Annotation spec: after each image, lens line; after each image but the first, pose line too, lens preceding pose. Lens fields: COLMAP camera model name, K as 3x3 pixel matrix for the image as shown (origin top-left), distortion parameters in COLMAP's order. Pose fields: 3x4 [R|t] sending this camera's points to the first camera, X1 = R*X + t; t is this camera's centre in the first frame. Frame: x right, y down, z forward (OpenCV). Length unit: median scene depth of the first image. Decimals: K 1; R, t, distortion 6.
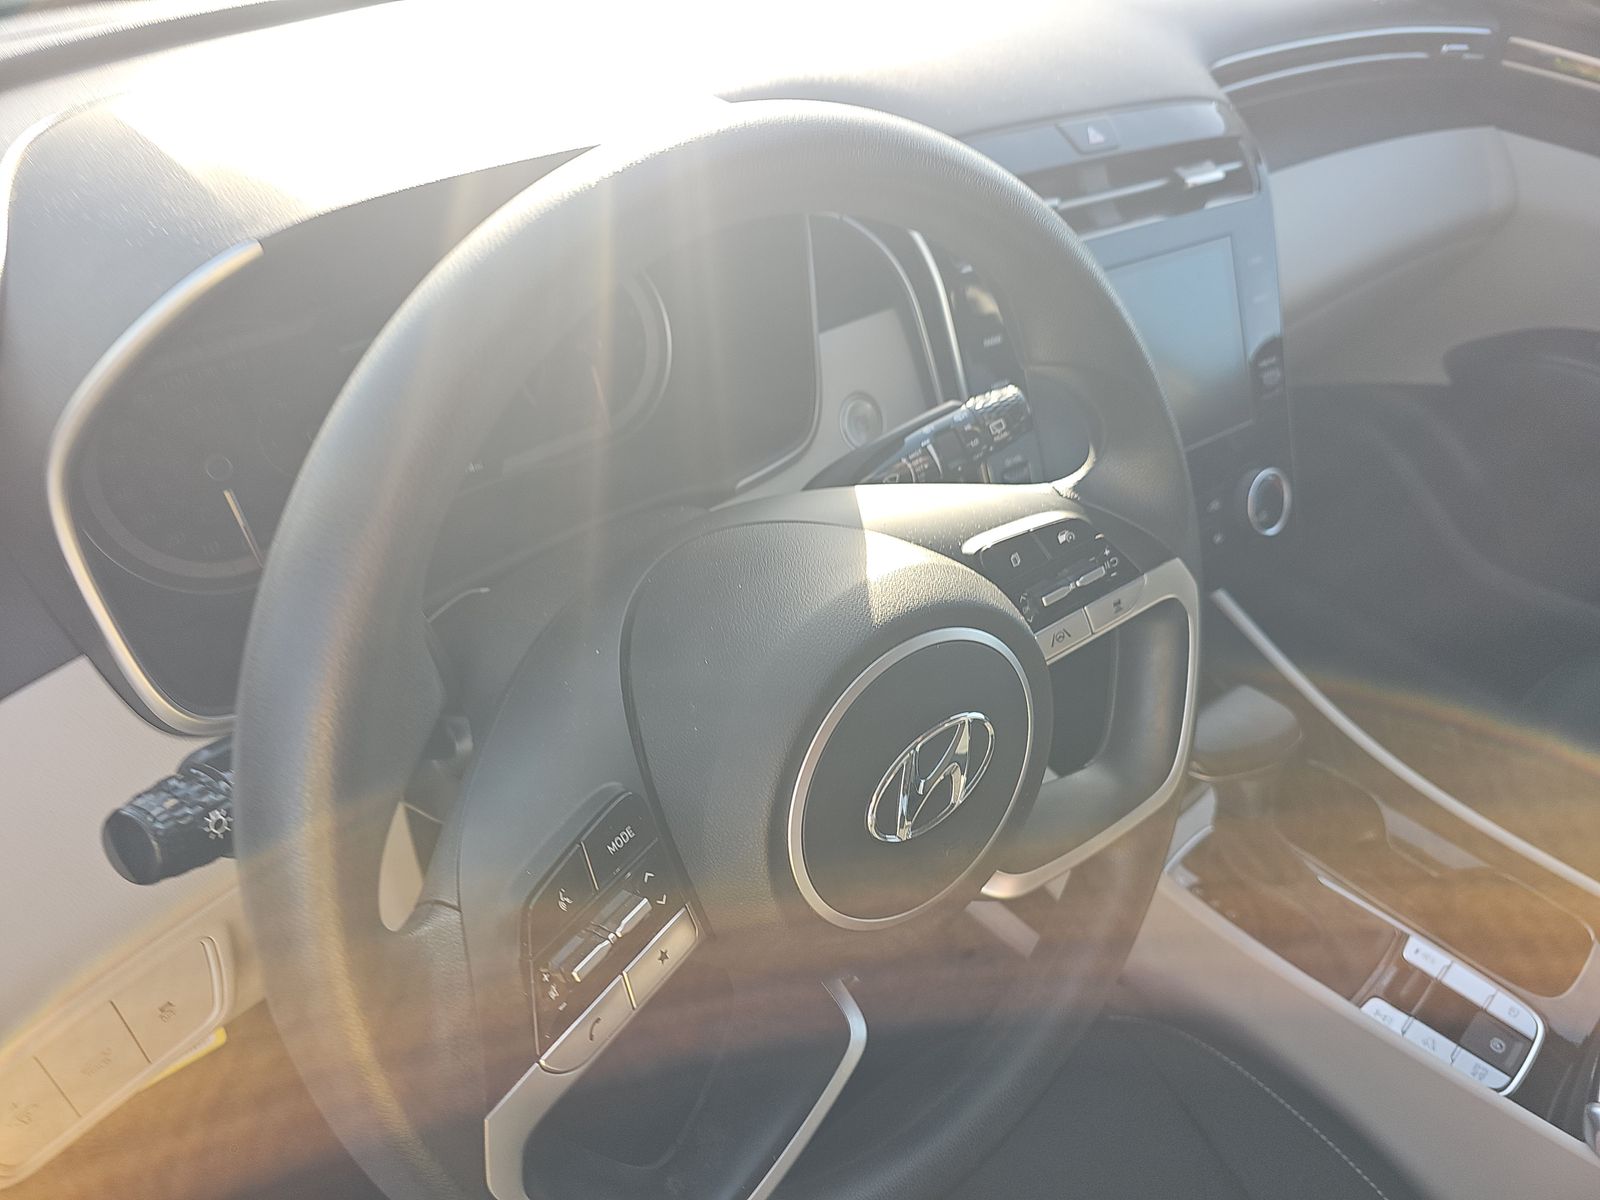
lens RADIAL K [[1006.0, 0, 800.0], [0, 1006.0, 600.0], [0, 0, 1]] dist [-0.029547, 0.000850]
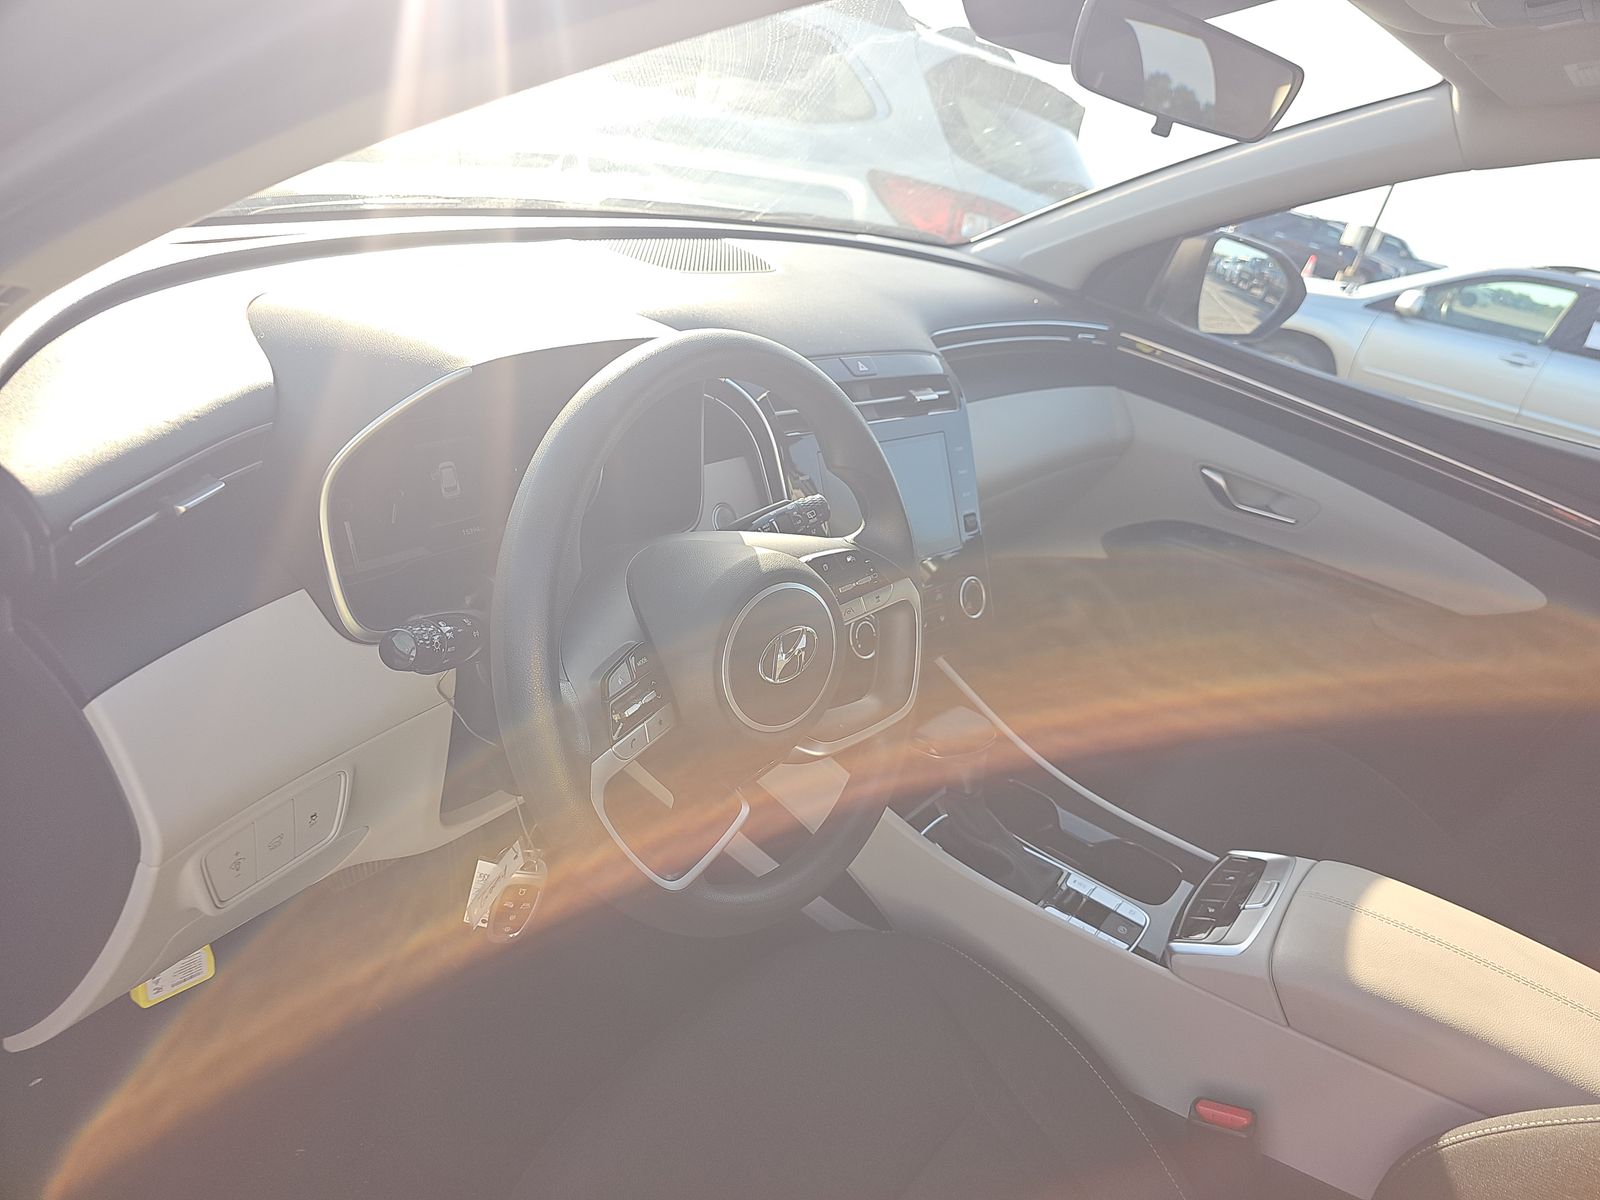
lens RADIAL K [[1072.6, 0, 800.0], [0, 1072.6, 600.0], [0, 0, 1]] dist [-0.003143, -0.001225]
pose [[0.974616, 0.046098, 0.219087, -0.183835], [0.003166, 0.975637, -0.219369, 0.311968], [-0.223862, 0.214494, 0.950725, -0.607691]]
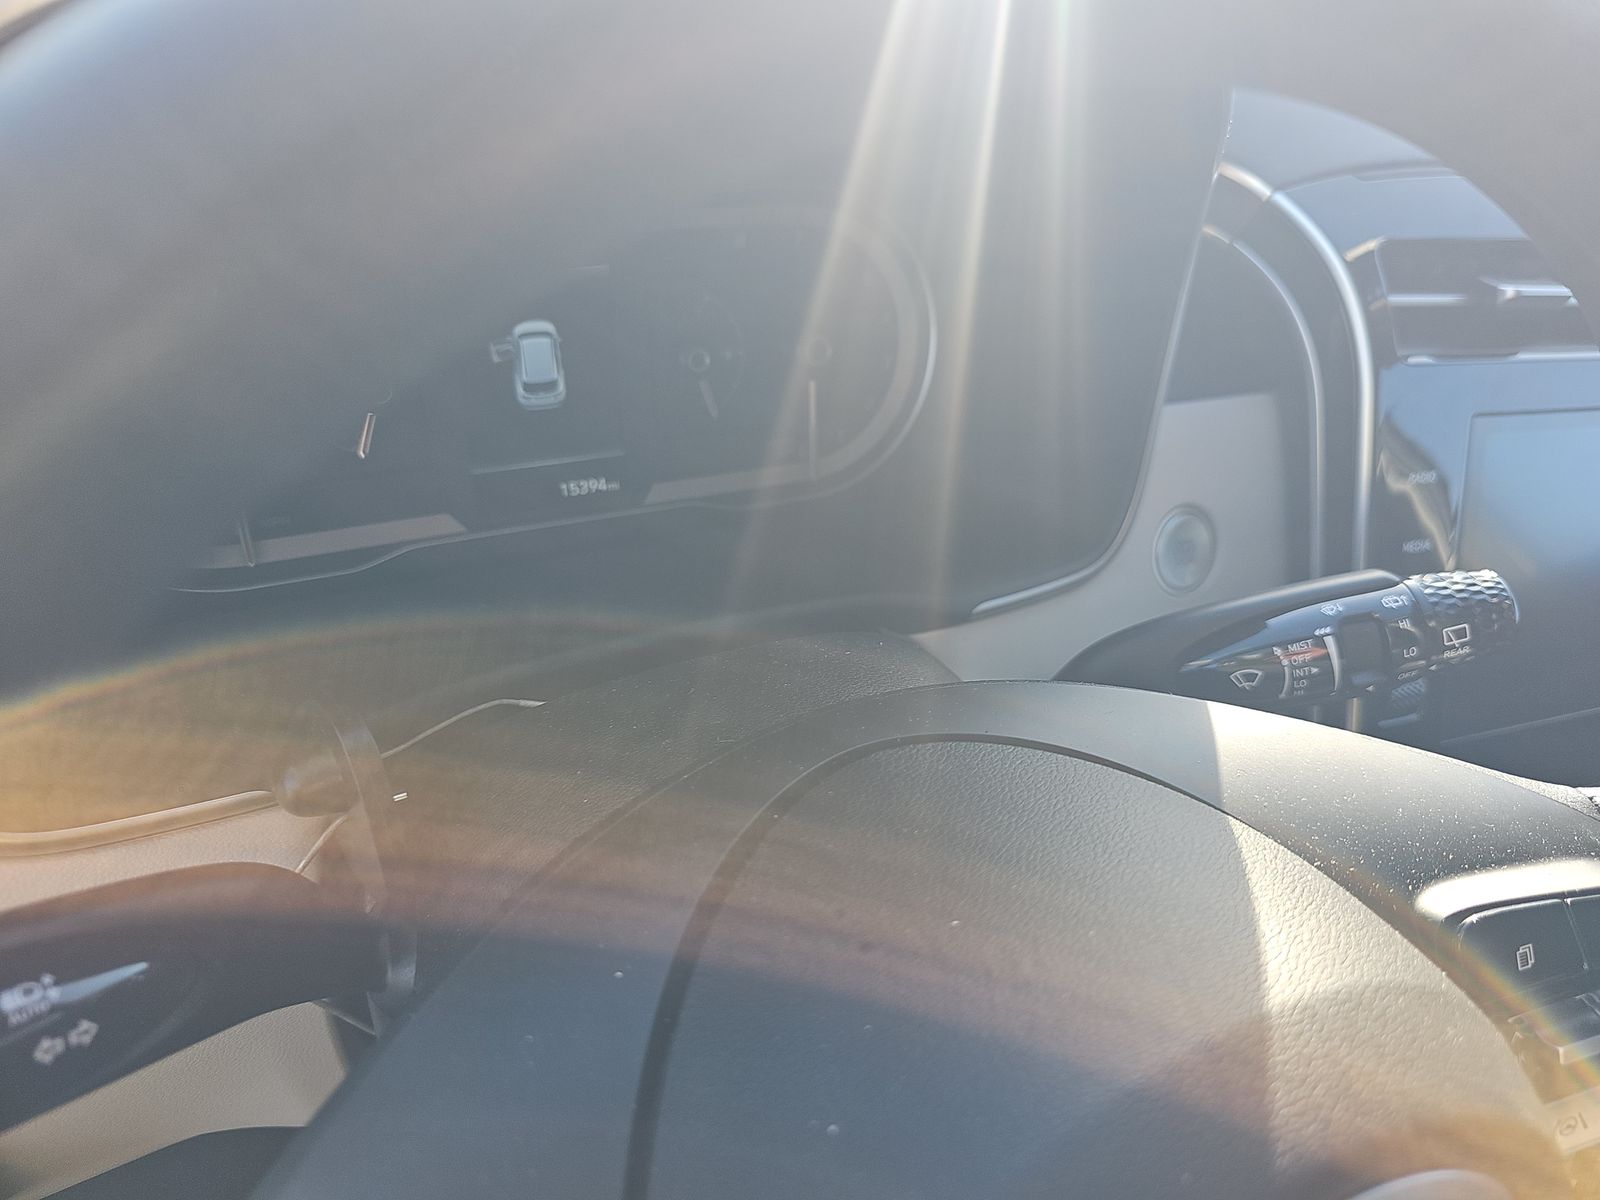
lens RADIAL K [[1038.3, 0, 806.7], [0, 1038.3, 639.5], [0, 0, 1]] dist [-0.057612, 0.000102]
pose [[0.951545, 0.256384, -0.169794, -0.043640], [-0.257798, 0.966097, 0.014050, -0.066965], [0.167639, 0.030403, 0.985379, 0.299654]]
